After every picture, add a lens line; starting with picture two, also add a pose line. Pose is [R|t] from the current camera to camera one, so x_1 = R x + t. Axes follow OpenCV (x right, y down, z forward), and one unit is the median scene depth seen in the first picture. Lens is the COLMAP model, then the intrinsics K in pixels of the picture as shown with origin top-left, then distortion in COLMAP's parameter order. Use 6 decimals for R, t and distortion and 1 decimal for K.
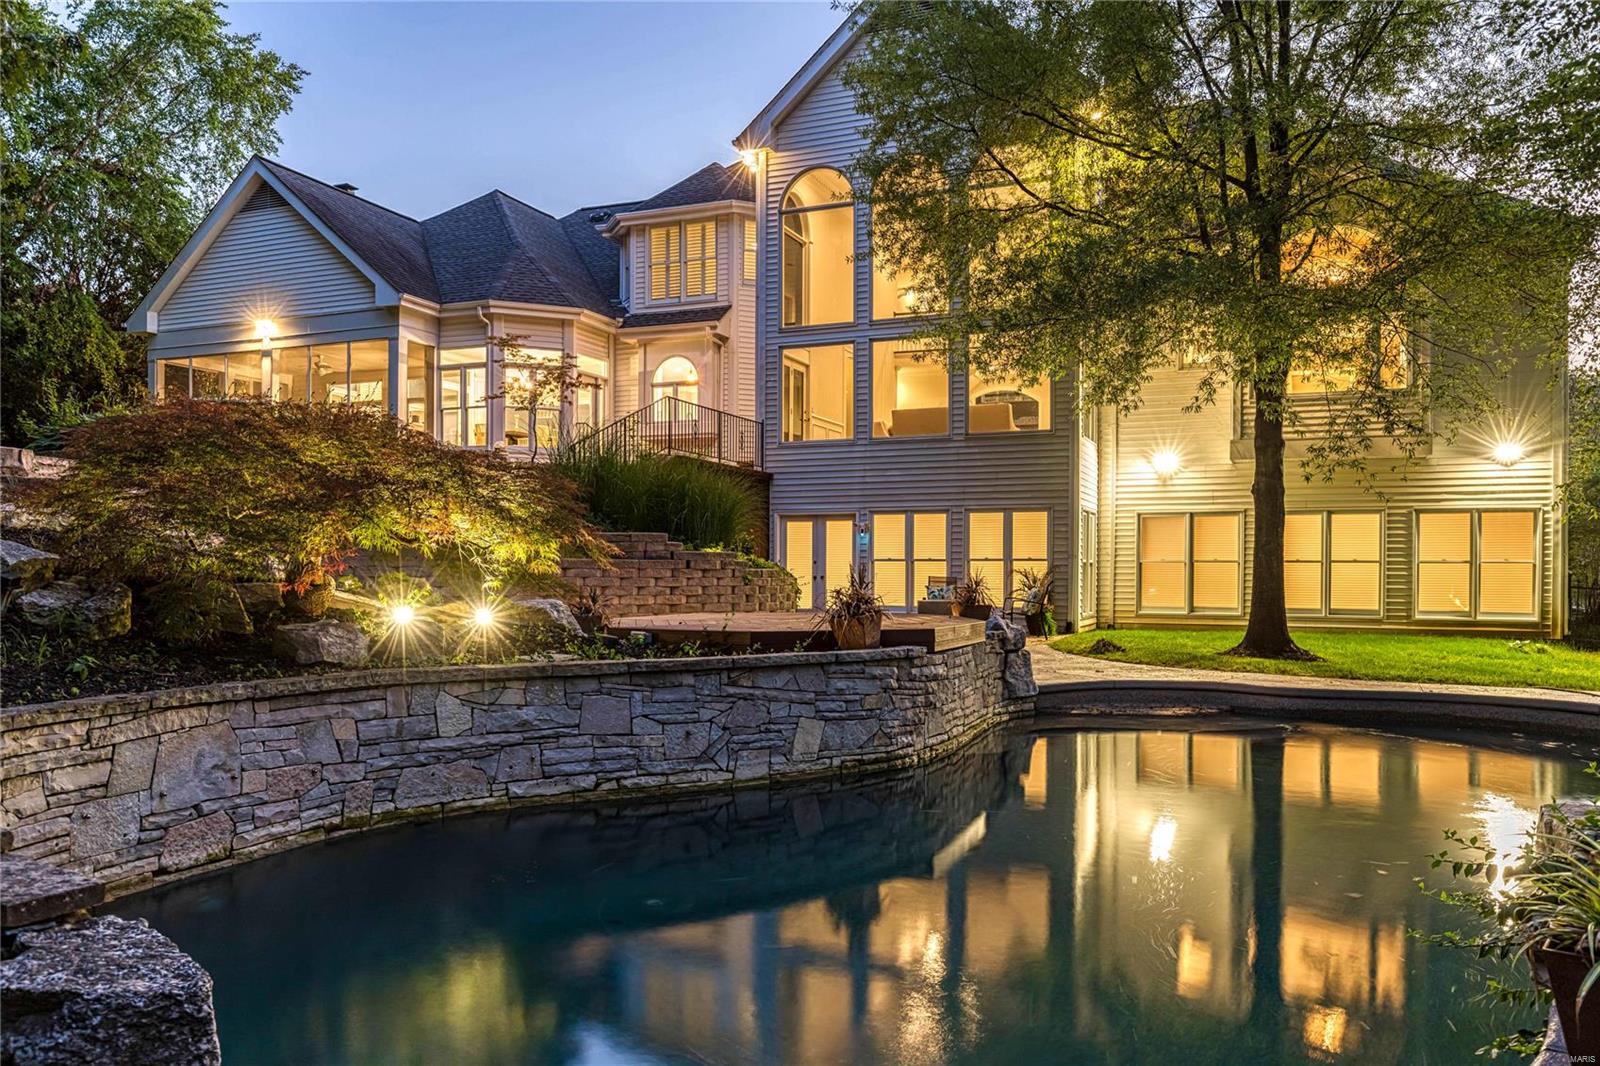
lens RADIAL K [[1169.2, 0, 802.3], [0, 1169.2, 575.8], [0, 0, 1]] dist [-0.000675, -0.002333]
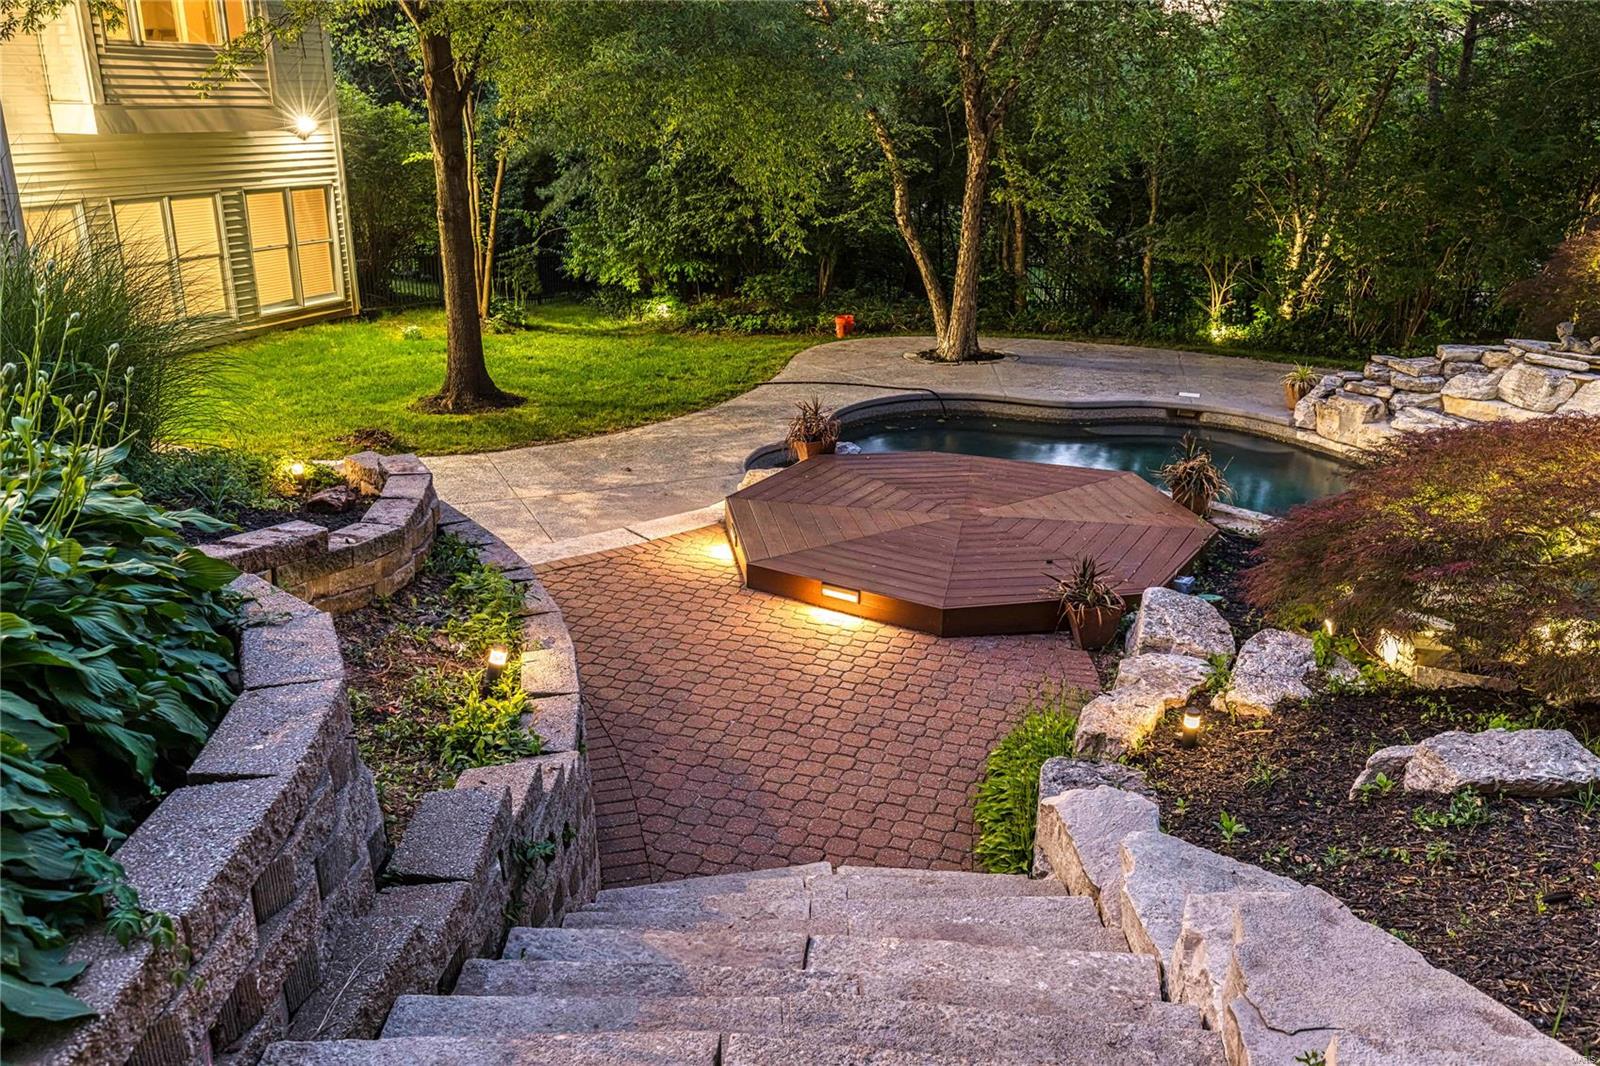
lens RADIAL K [[1233.3, 0, 800.0], [0, 1233.3, 533.0], [0, 0, 1]] dist [0.004185, 0.002478]
pose [[-0.015385, -0.336363, 0.941607, -0.410792], [-0.004688, 0.941732, 0.336331, -0.119805], [-0.999871, 0.000760, -0.016065, 0.559519]]
